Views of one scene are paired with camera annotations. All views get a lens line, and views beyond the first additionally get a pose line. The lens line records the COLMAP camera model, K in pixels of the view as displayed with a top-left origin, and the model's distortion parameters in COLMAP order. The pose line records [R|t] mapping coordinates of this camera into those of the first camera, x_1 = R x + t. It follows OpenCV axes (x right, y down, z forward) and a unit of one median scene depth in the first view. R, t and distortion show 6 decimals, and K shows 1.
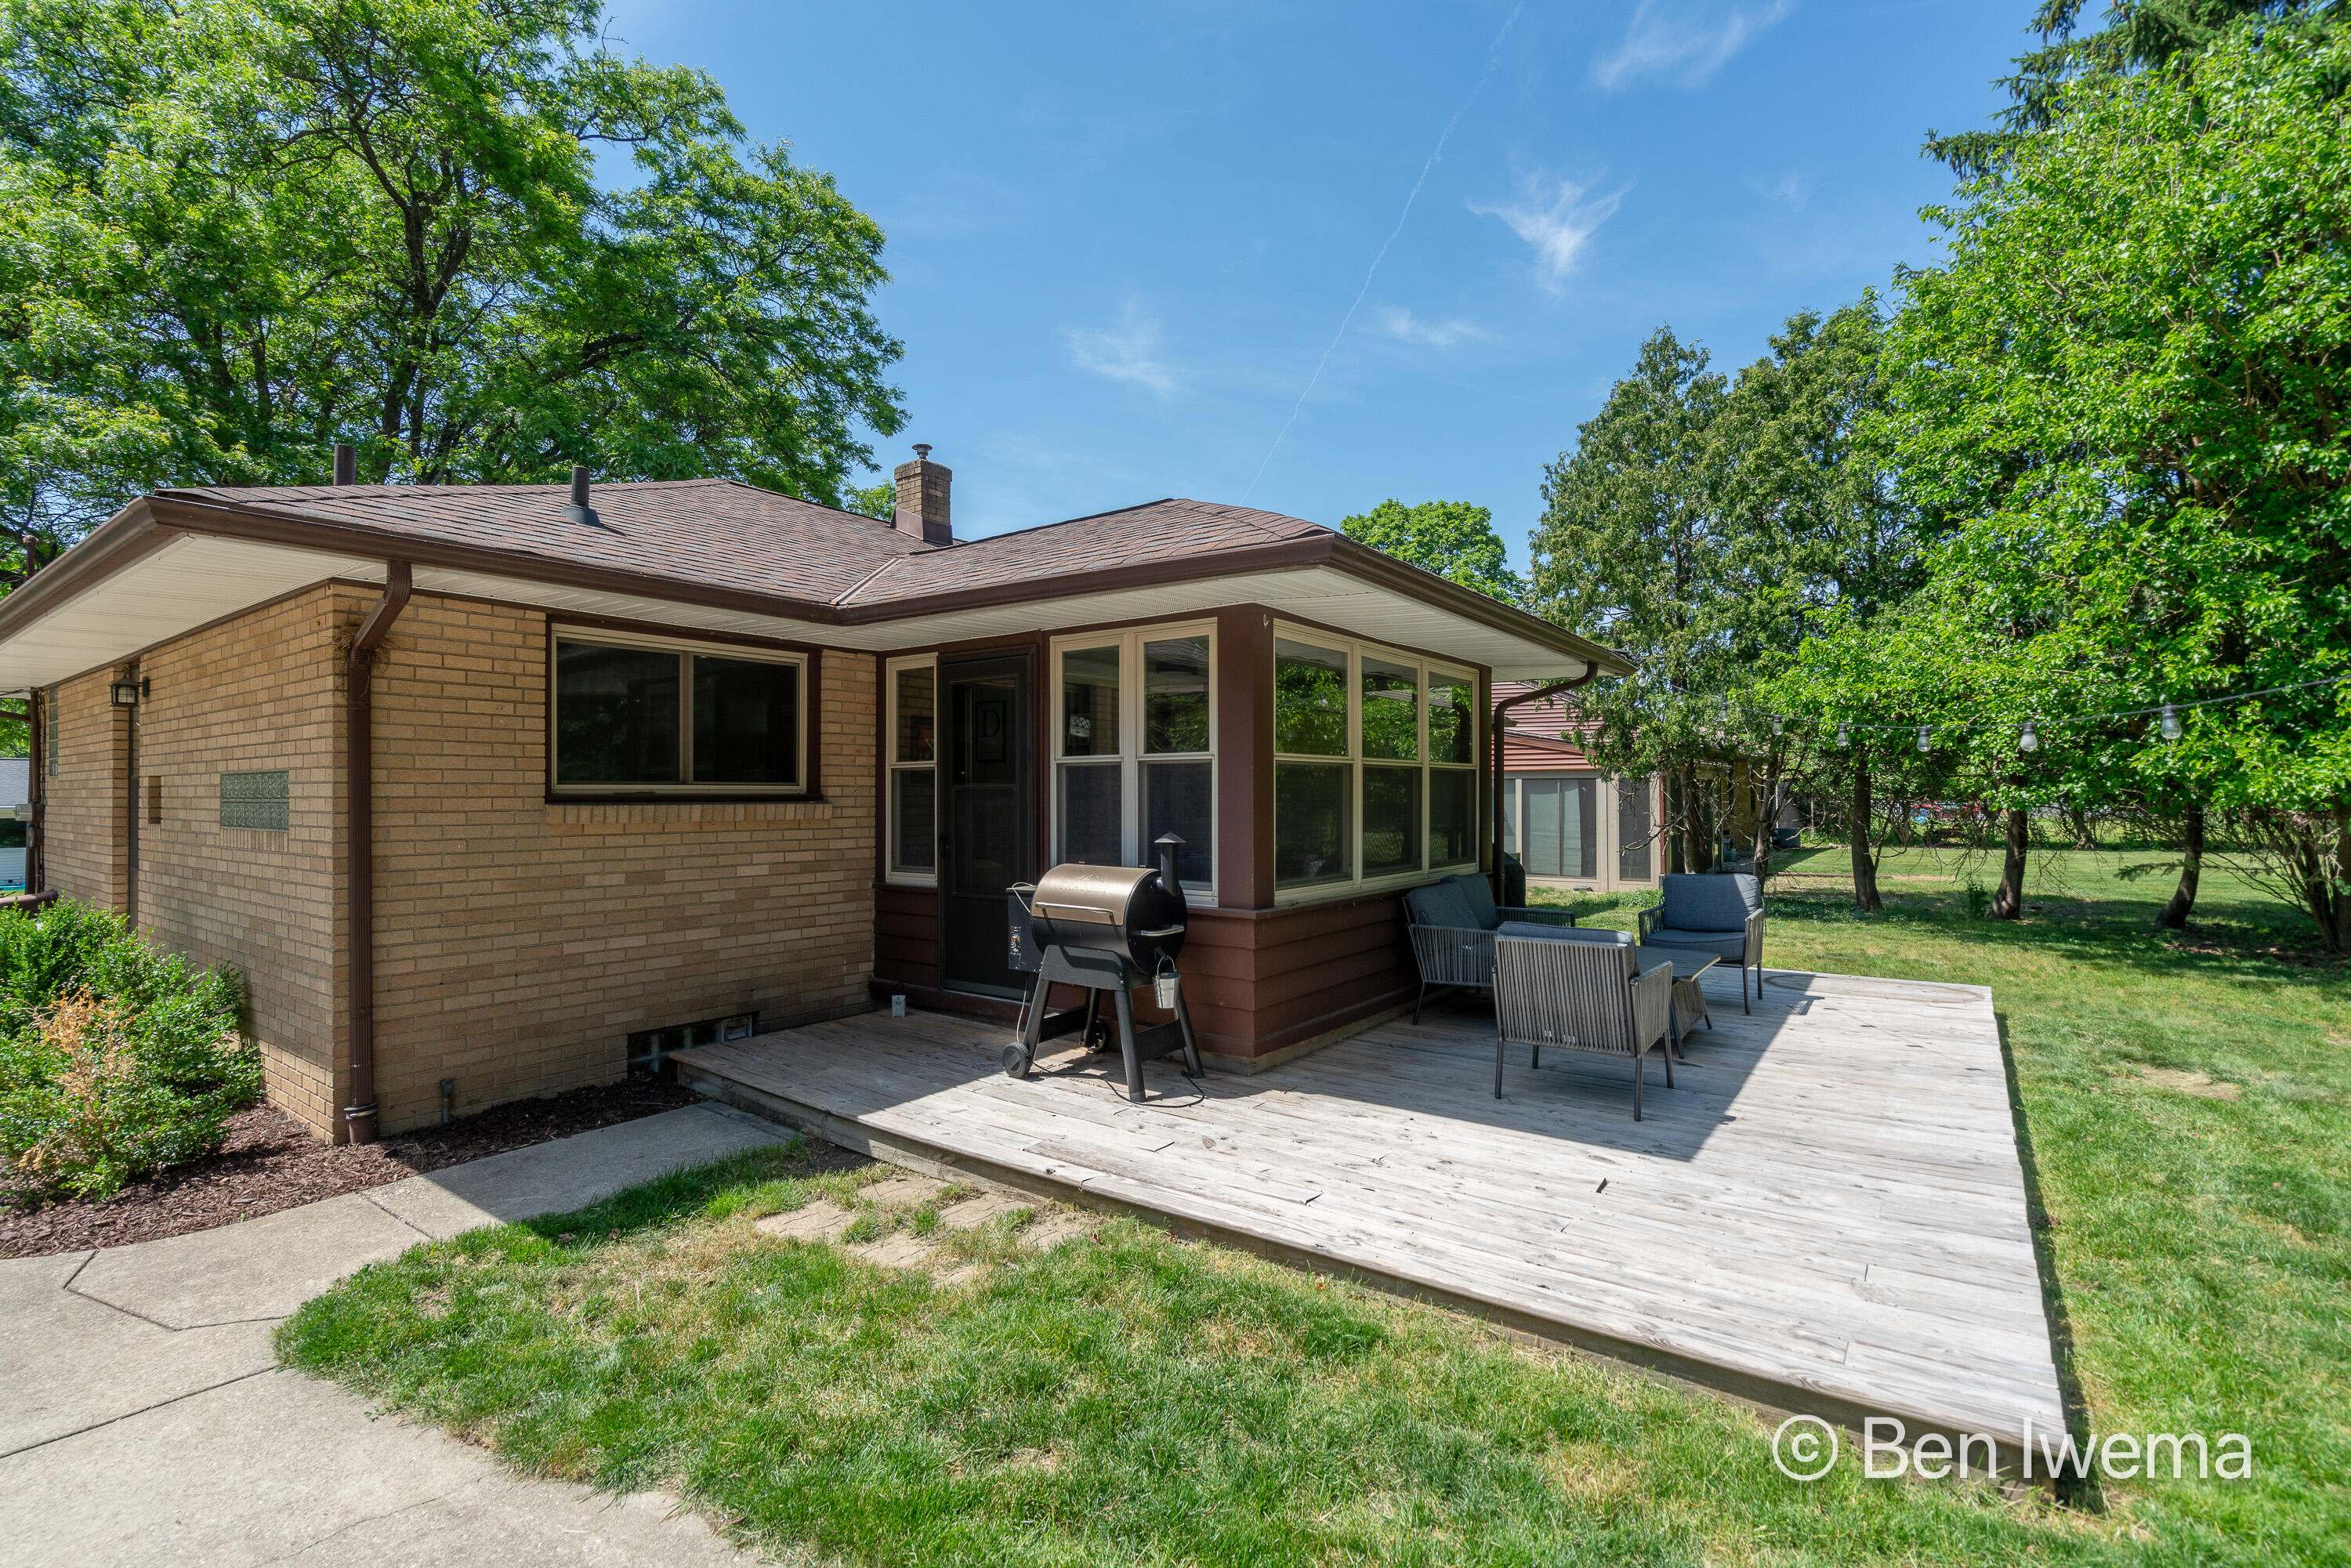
lens RADIAL K [[1072.4, 0, 1188.4], [0, 1072.4, 780.6], [0, 0, 1]] dist [-0.013130, 0.006824]
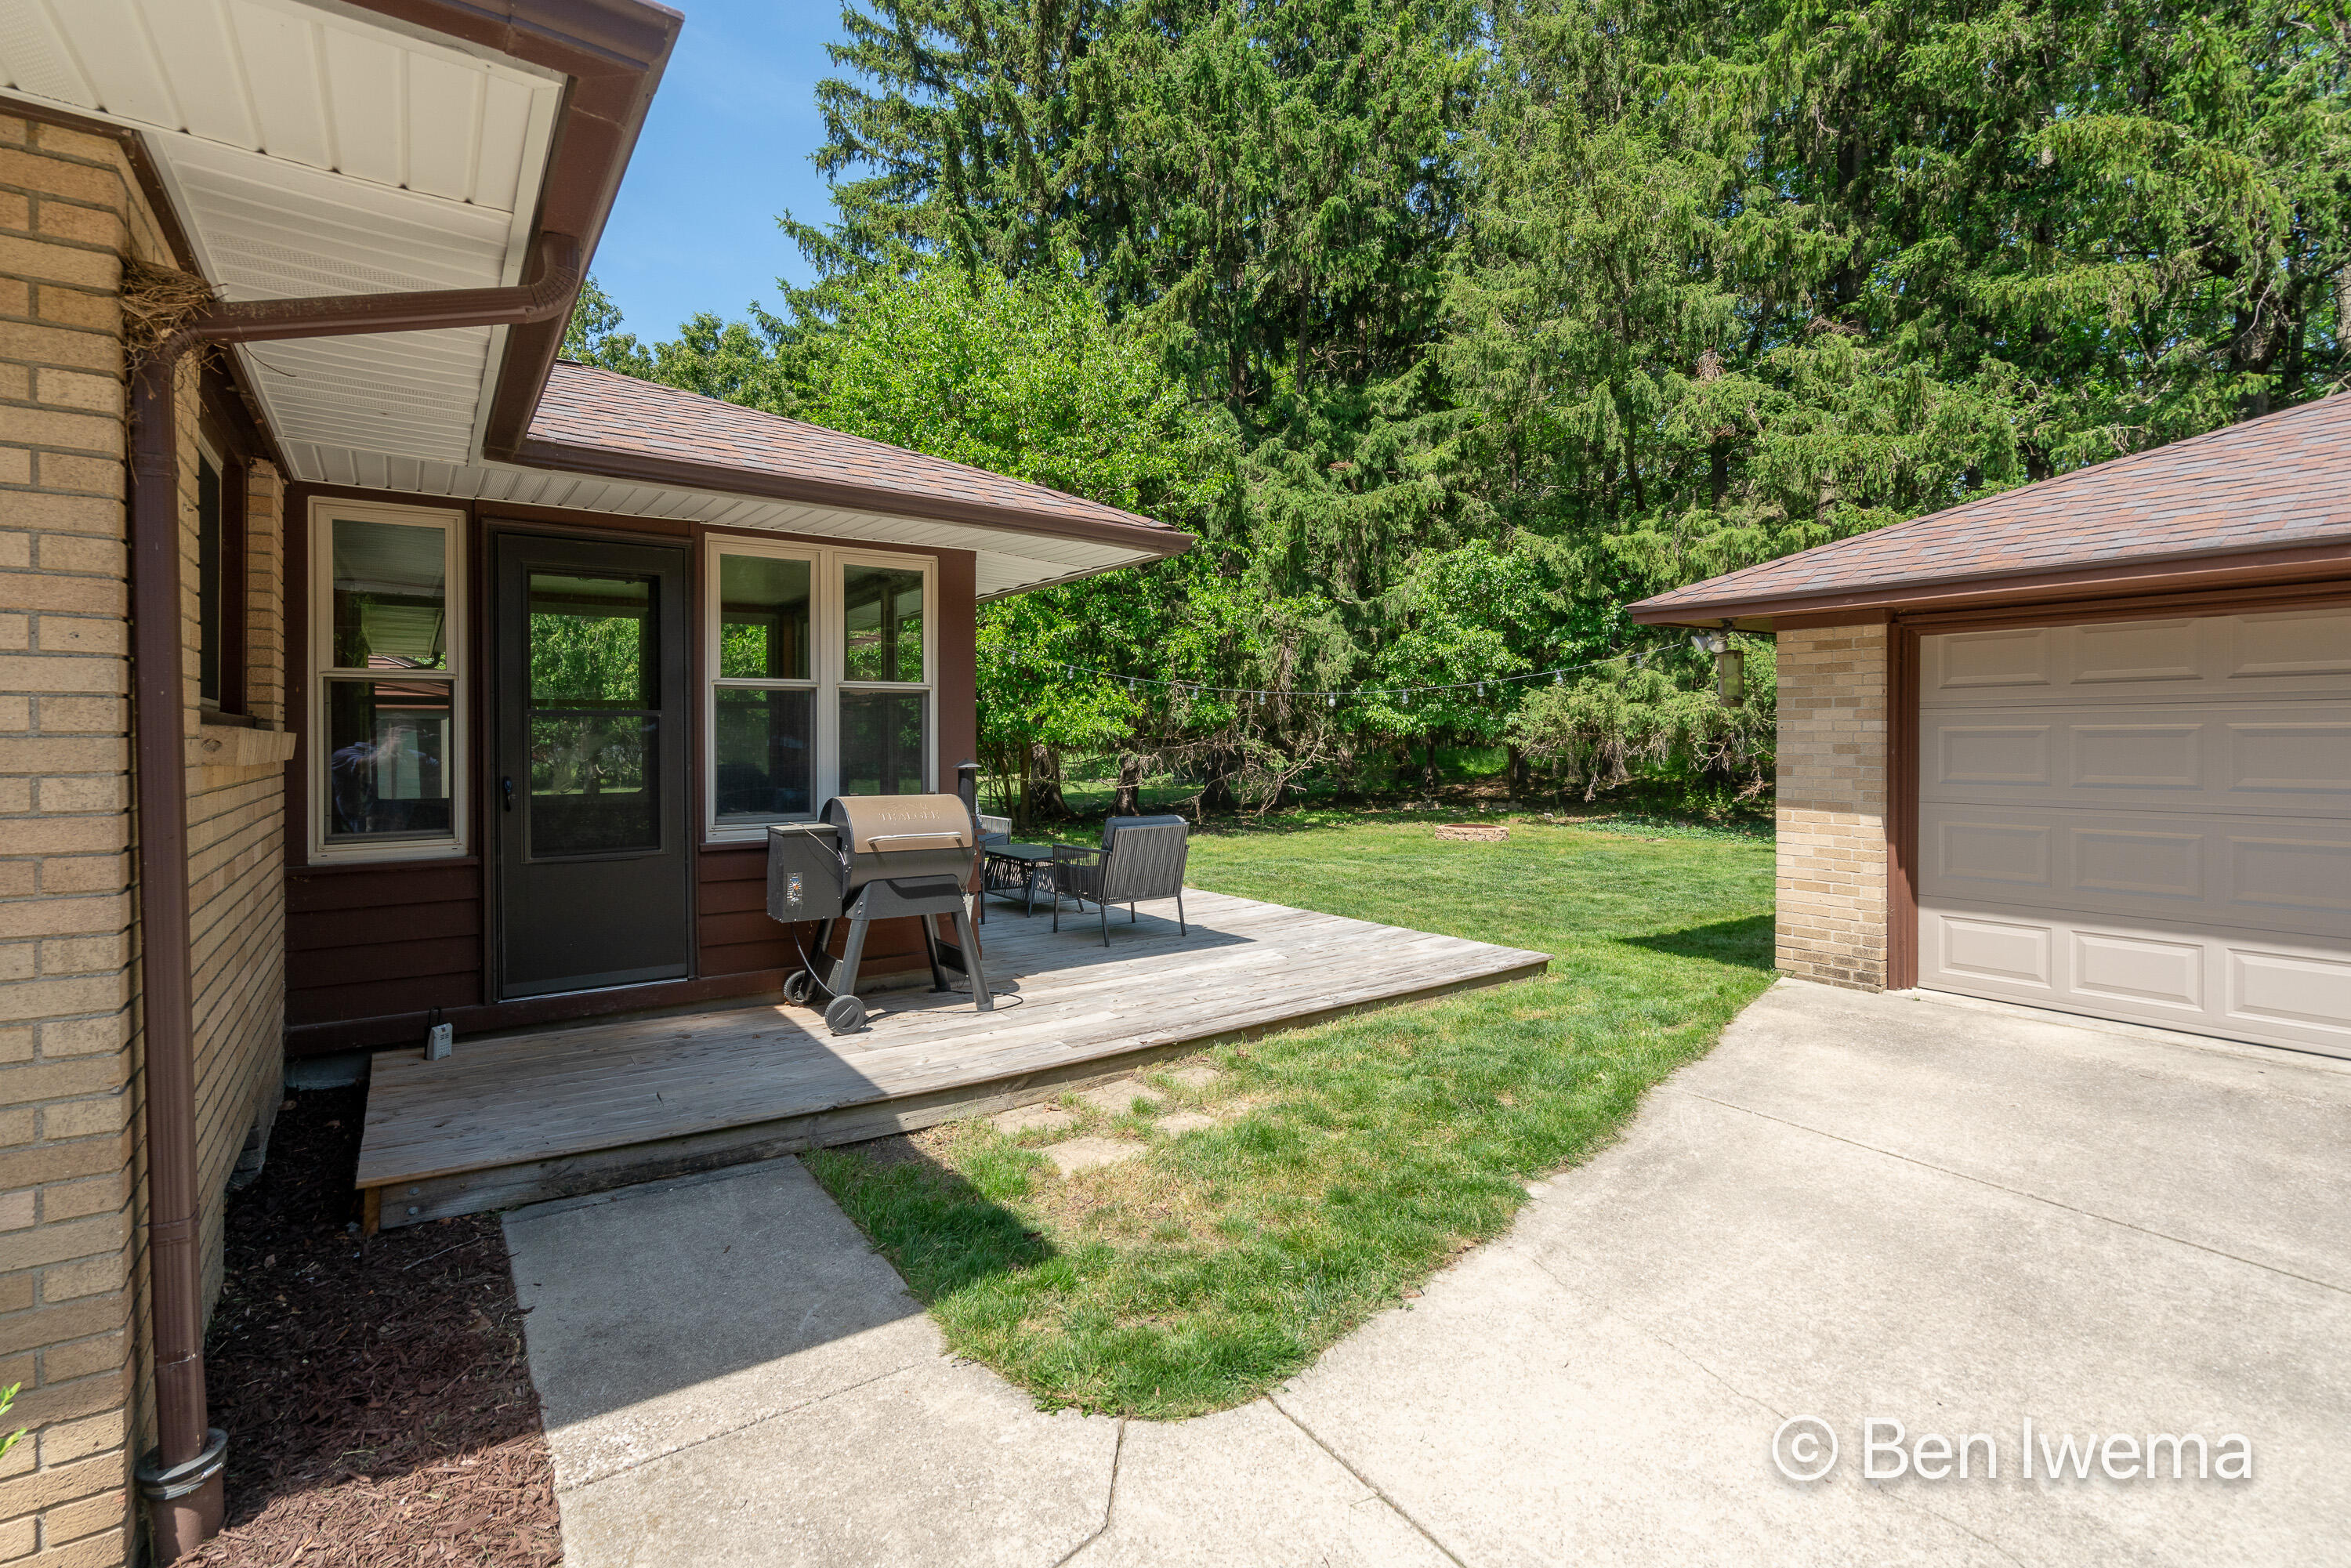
lens RADIAL K [[1072.4, 0, 1171.2], [0, 1072.4, 767.9], [0, 0, 1]] dist [-0.013130, 0.006824]
pose [[0.314692, -0.015378, 0.949069, -0.984795], [-0.006491, 0.999811, 0.018353, 0.037320], [-0.949172, -0.011936, 0.314532, 0.494414]]
